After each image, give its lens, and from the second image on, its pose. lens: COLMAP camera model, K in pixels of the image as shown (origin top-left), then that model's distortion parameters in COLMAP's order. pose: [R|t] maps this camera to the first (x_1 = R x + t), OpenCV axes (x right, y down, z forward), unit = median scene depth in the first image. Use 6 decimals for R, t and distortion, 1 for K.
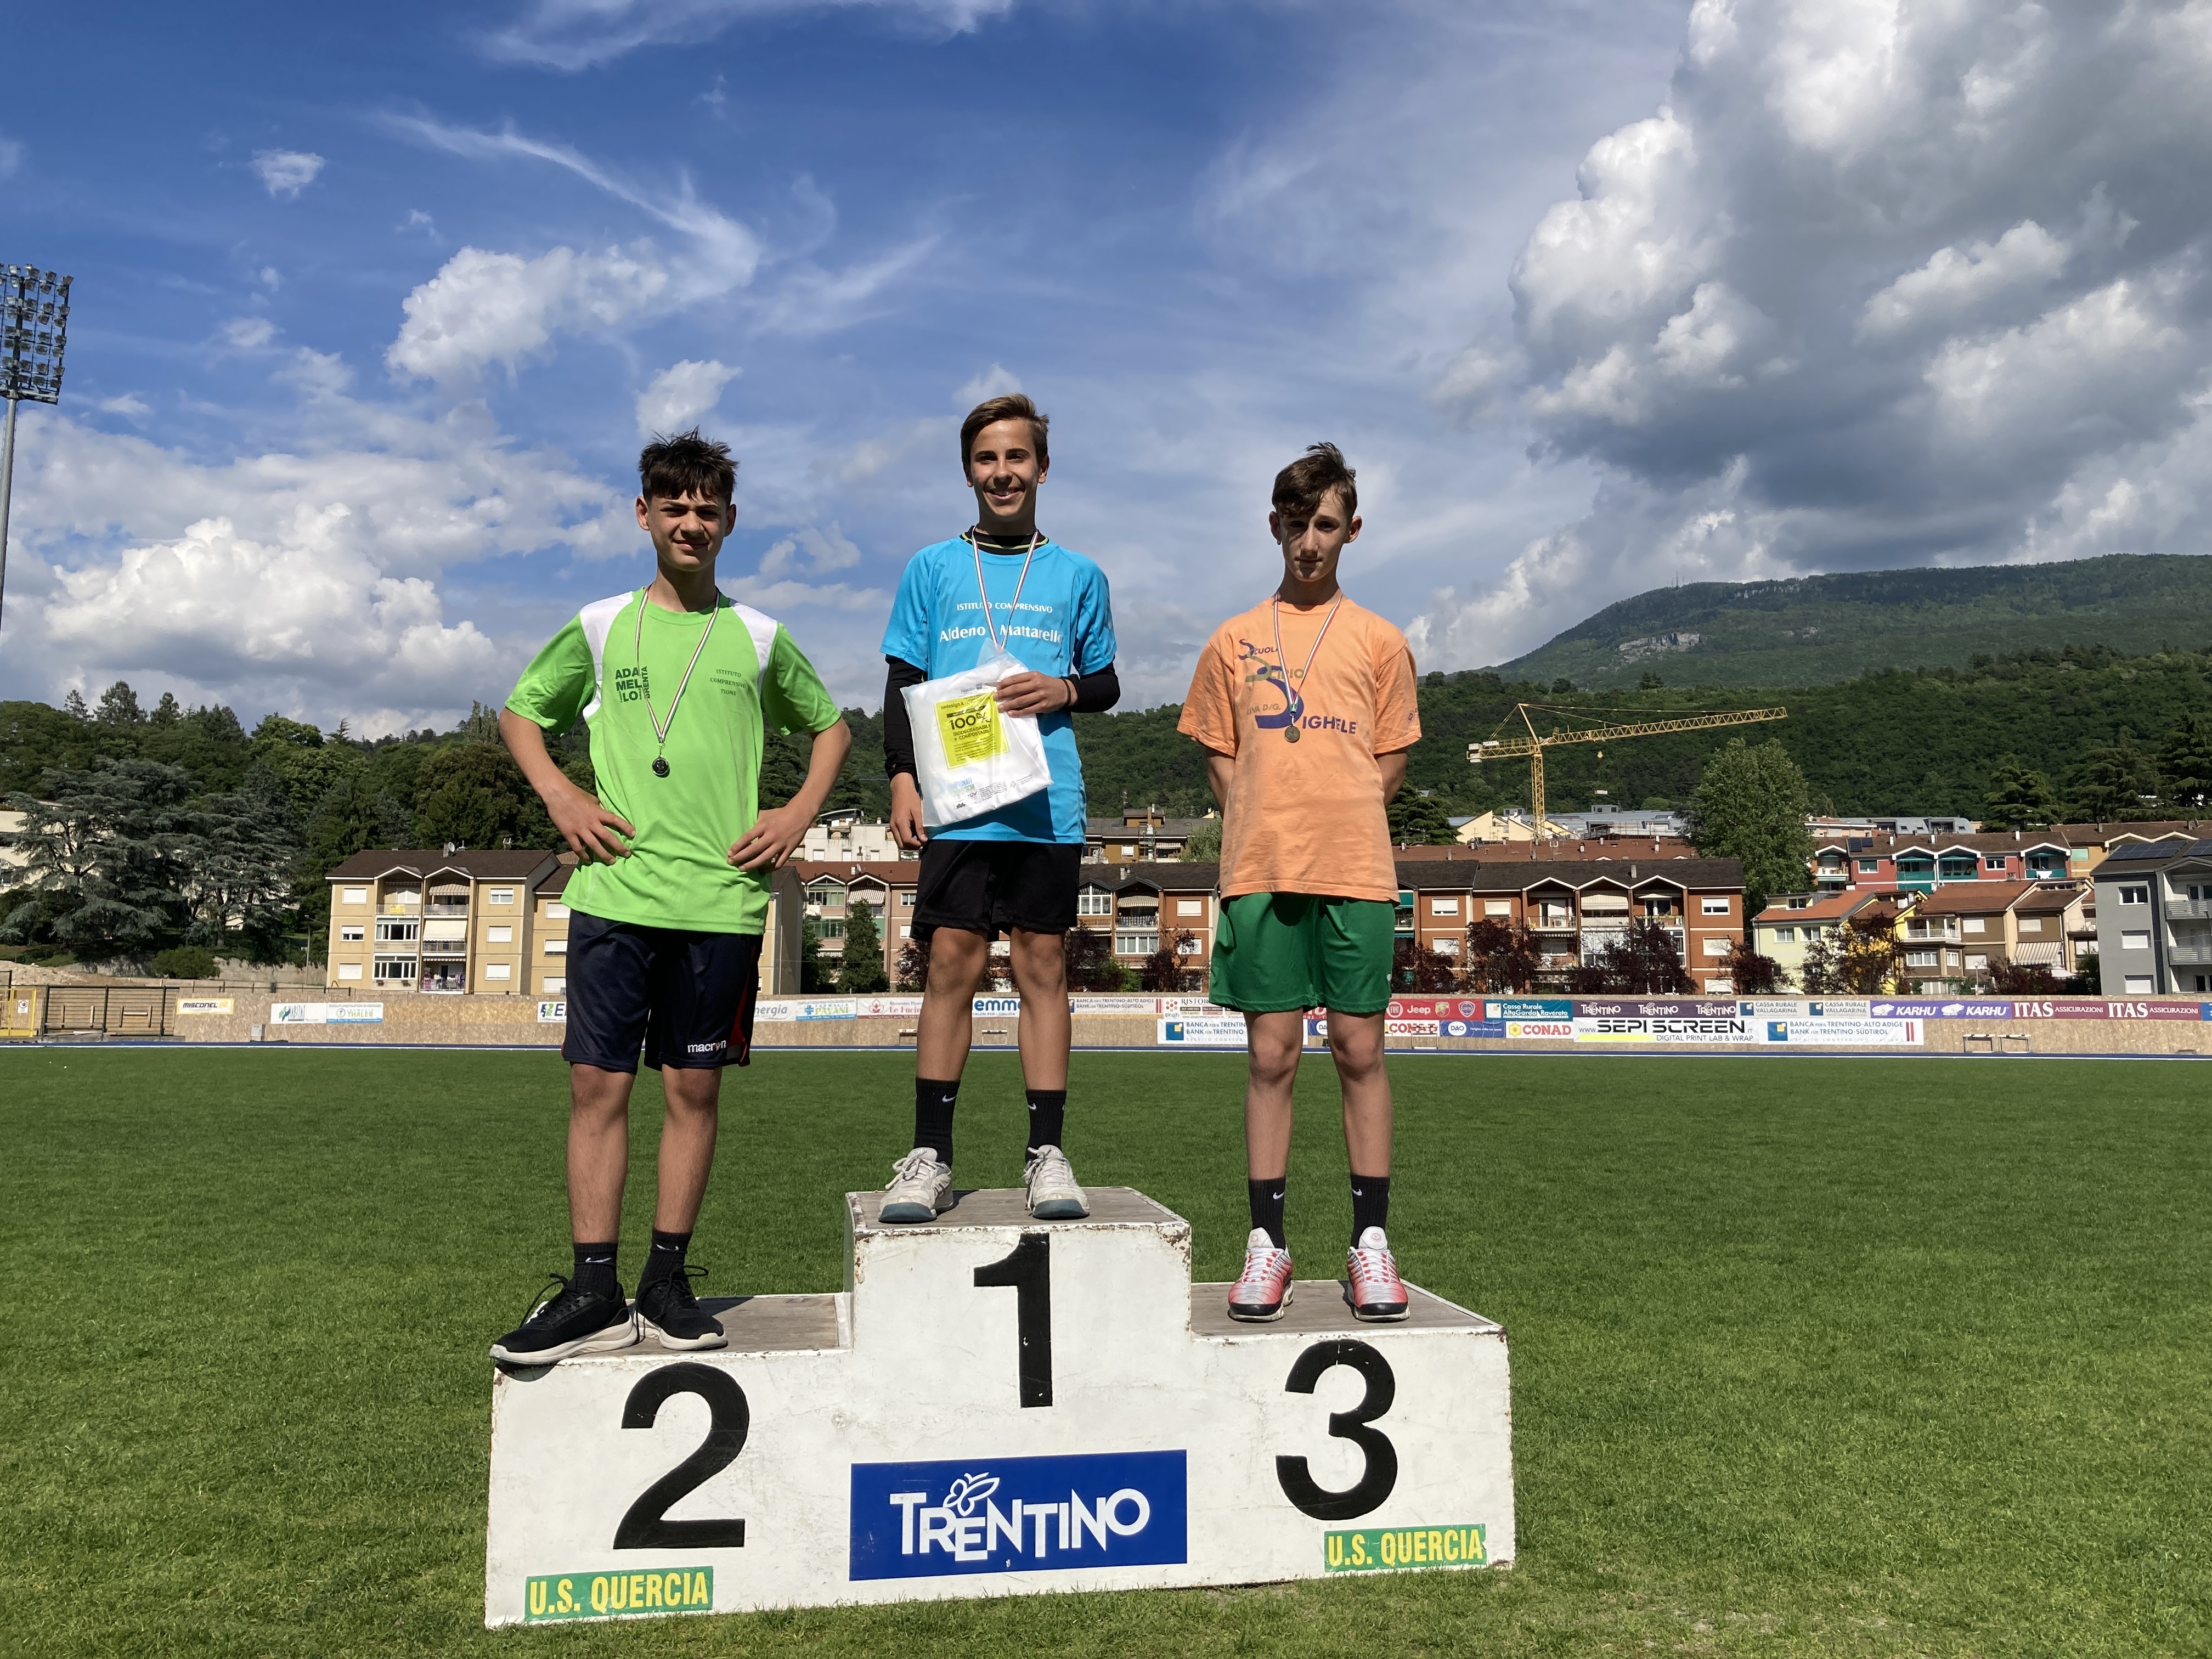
lens RADIAL K [[1807.5, 0, 1094.1], [0, 1807.5, 787.5], [0, 0, 1]] dist [0.001496, 0.021731]
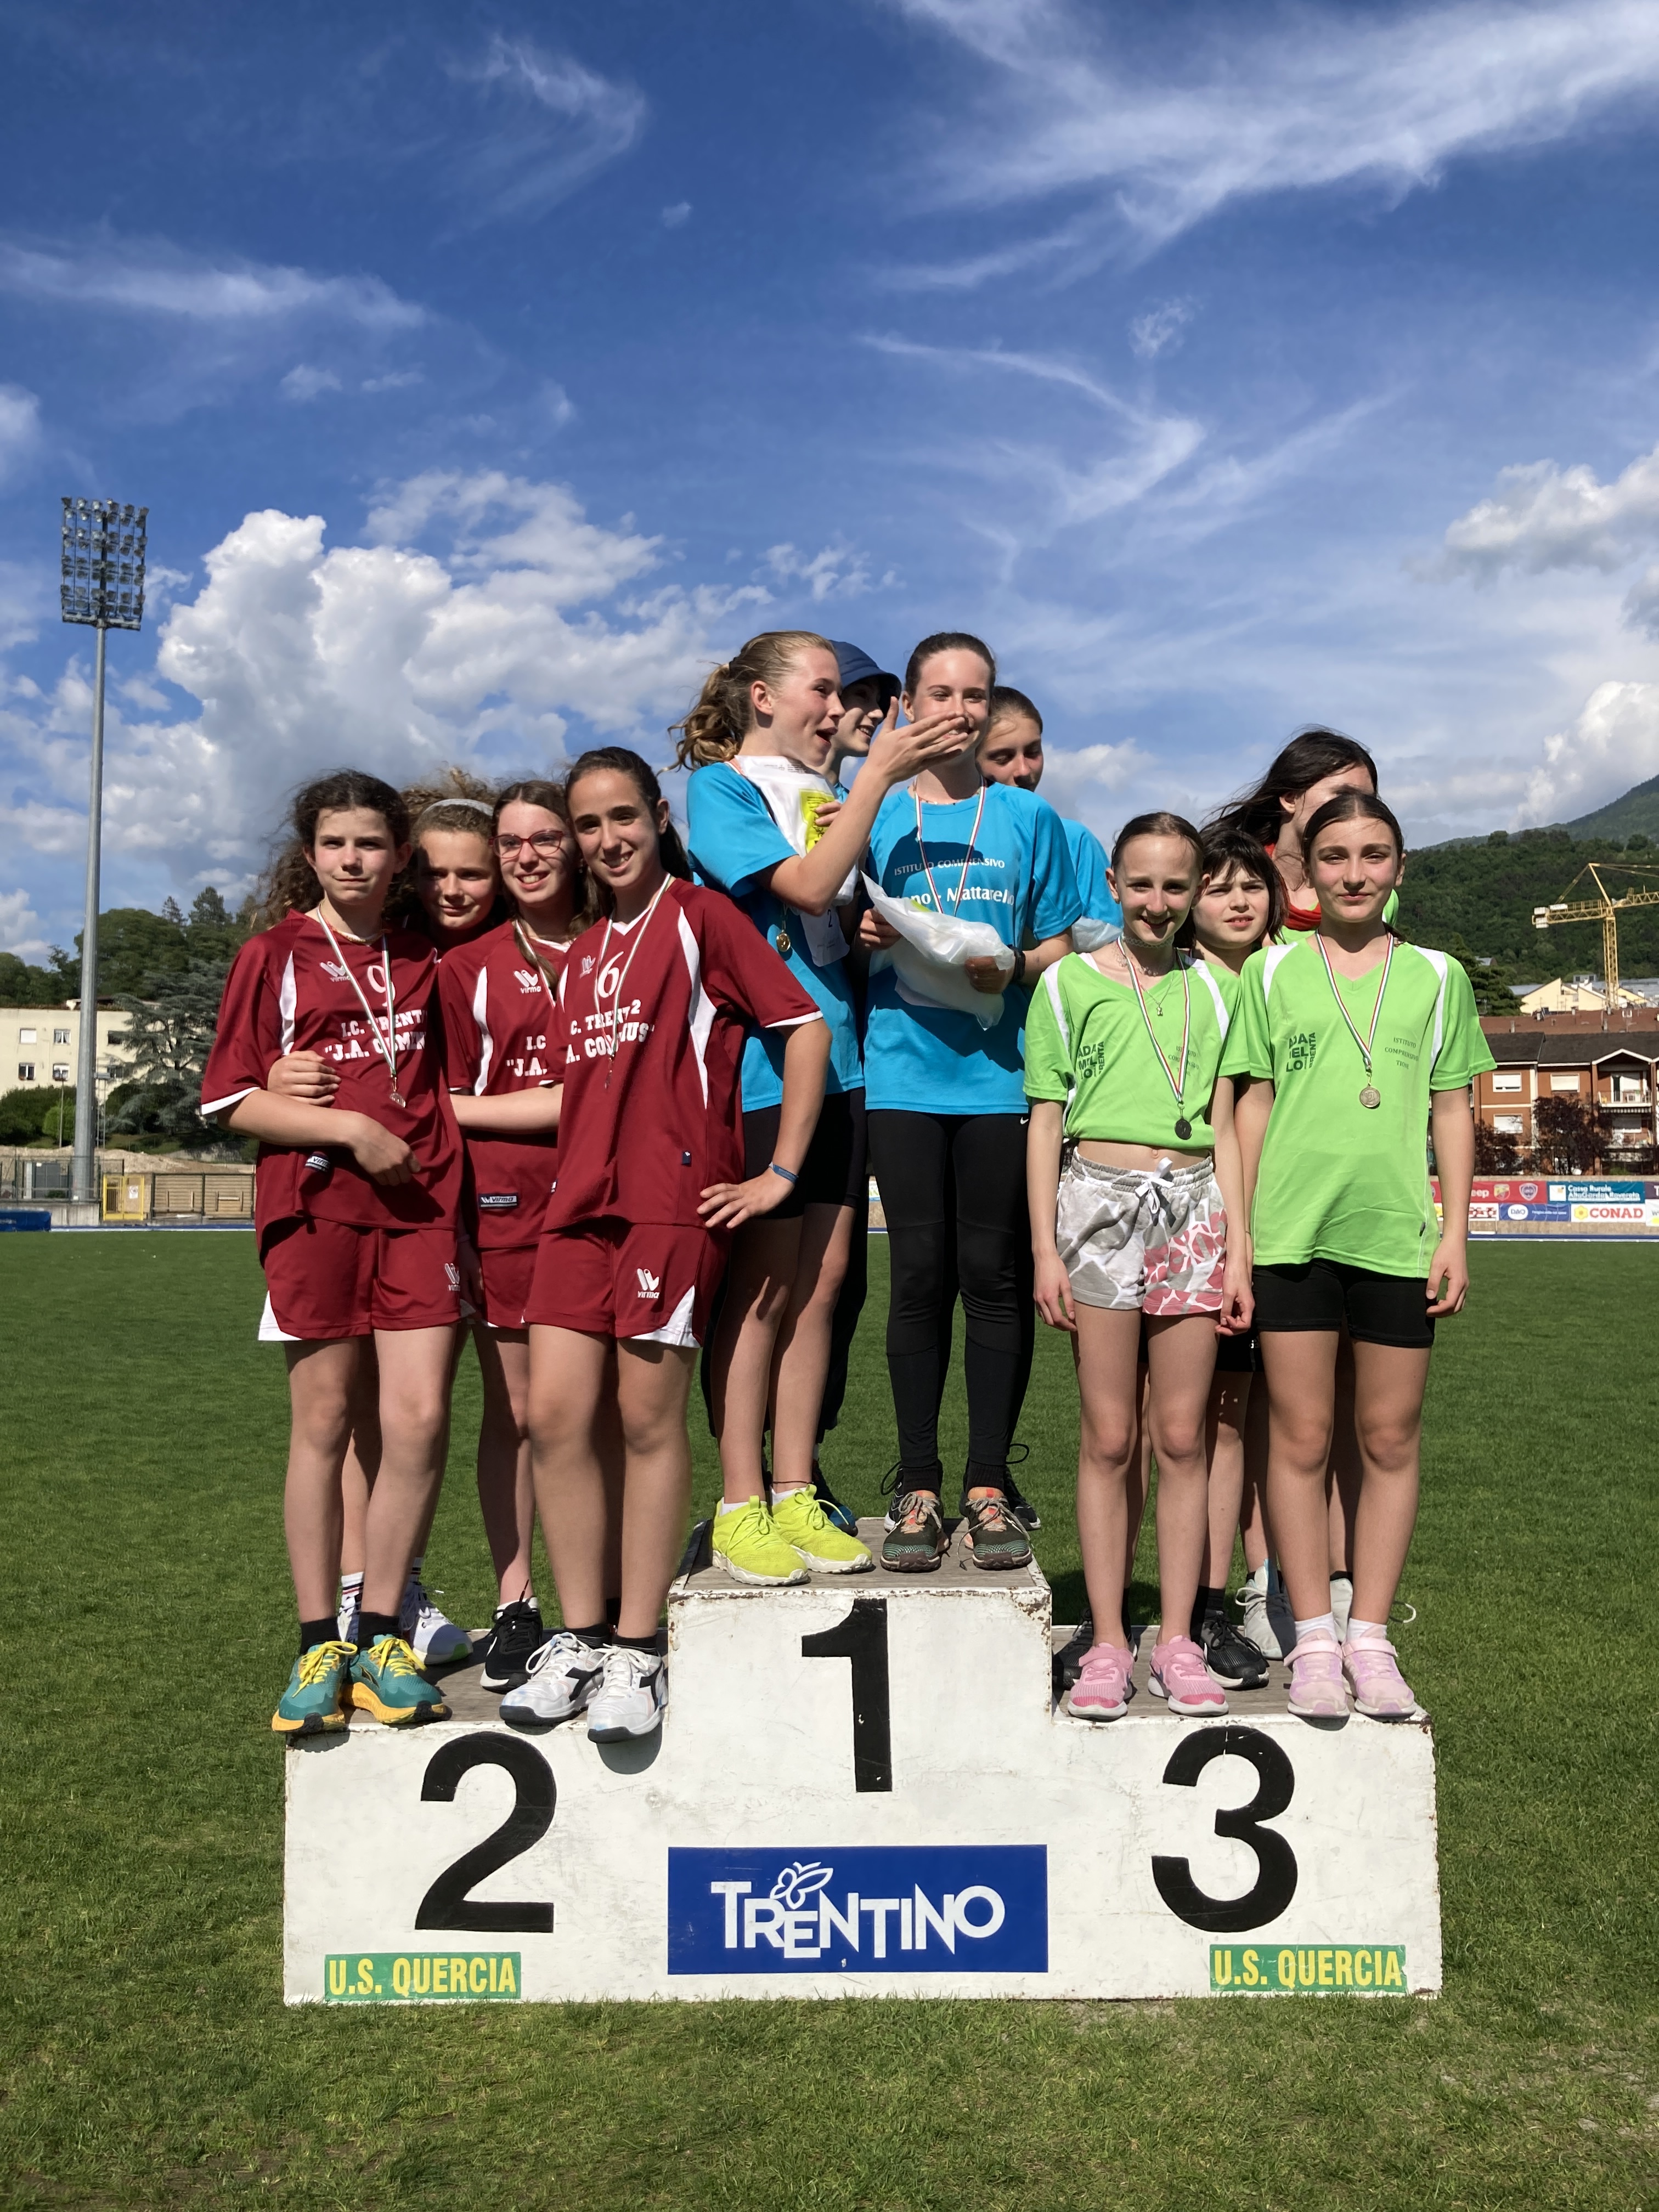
lens RADIAL K [[1818.6, 0, 828.8], [0, 1818.6, 1064.5], [0, 0, 1]] dist [-0.048161, 0.141214]
pose [[0.985817, -0.015359, -0.167122, 0.004106], [0.024335, 0.998361, 0.051799, -0.002514], [0.166052, -0.055131, 0.984575, 0.005553]]
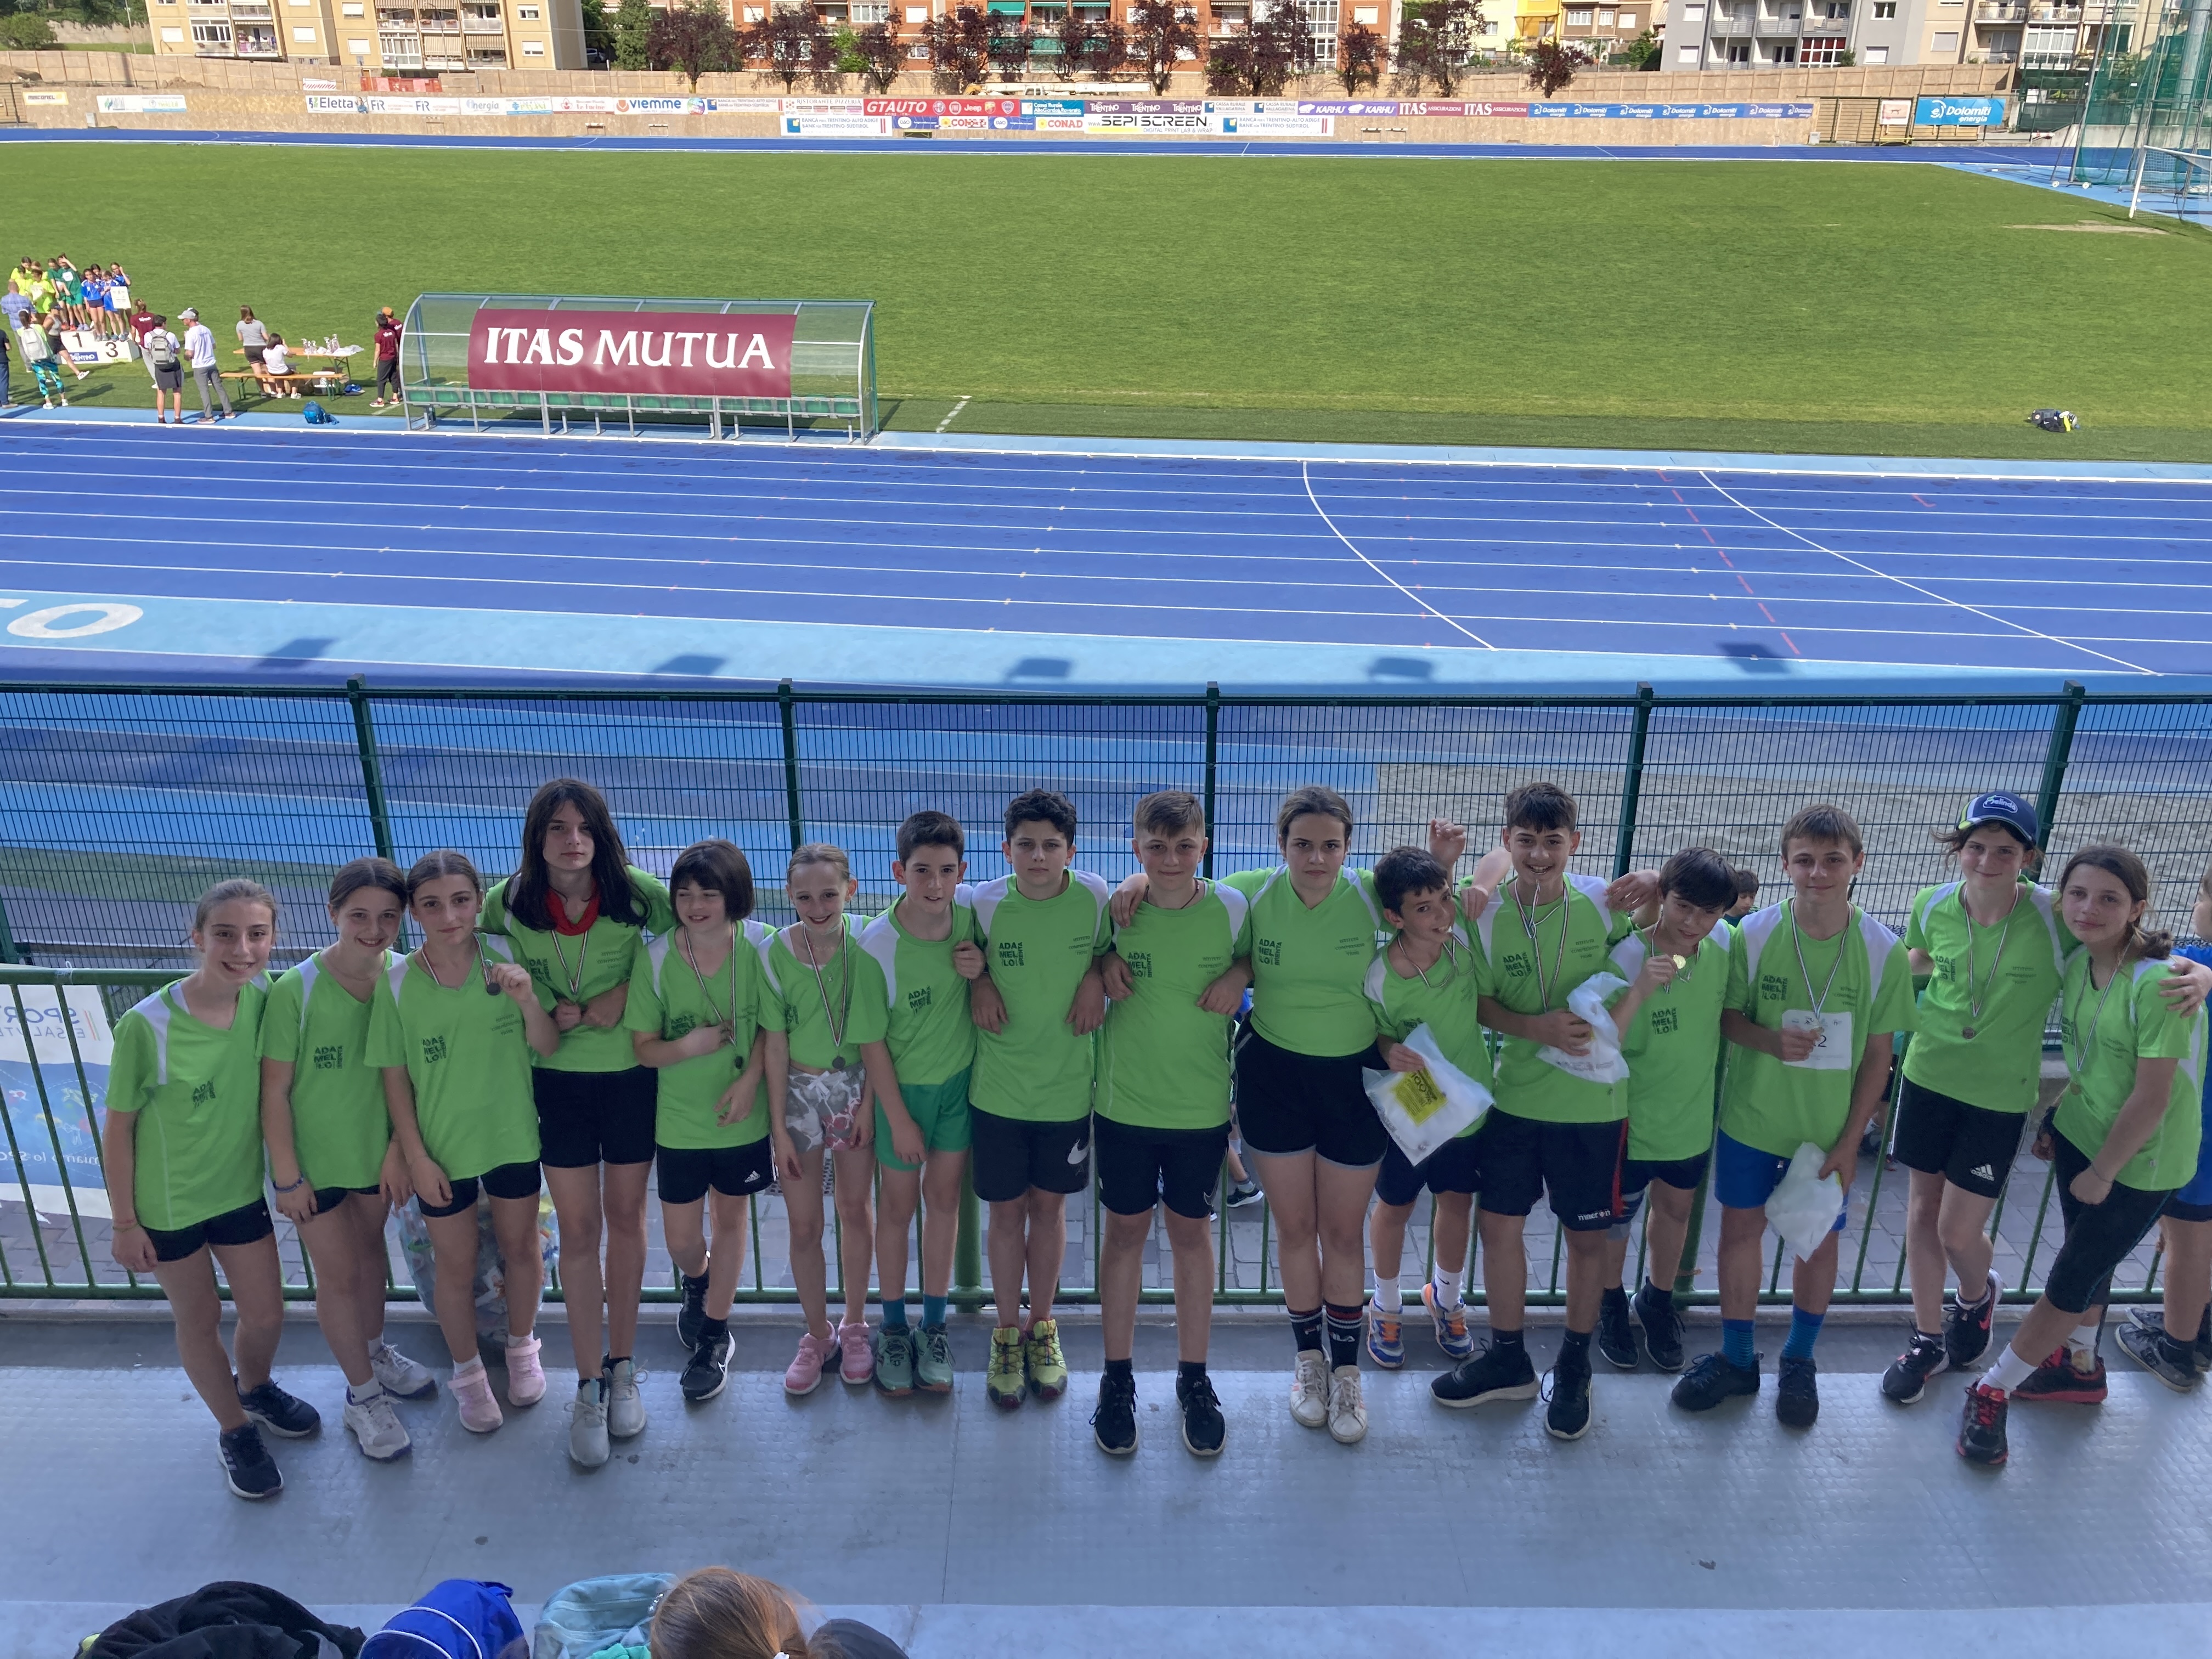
lens RADIAL K [[1813.1, 0, 1081.5], [0, 1813.1, 829.0], [0, 0, 1]] dist [0.000929, 0.005667]
pose [[0.999845, -0.010047, 0.014429, 0.243027], [0.001025, 0.852557, 0.522633, -0.123363], [-0.017552, -0.522538, 0.852435, -0.416547]]
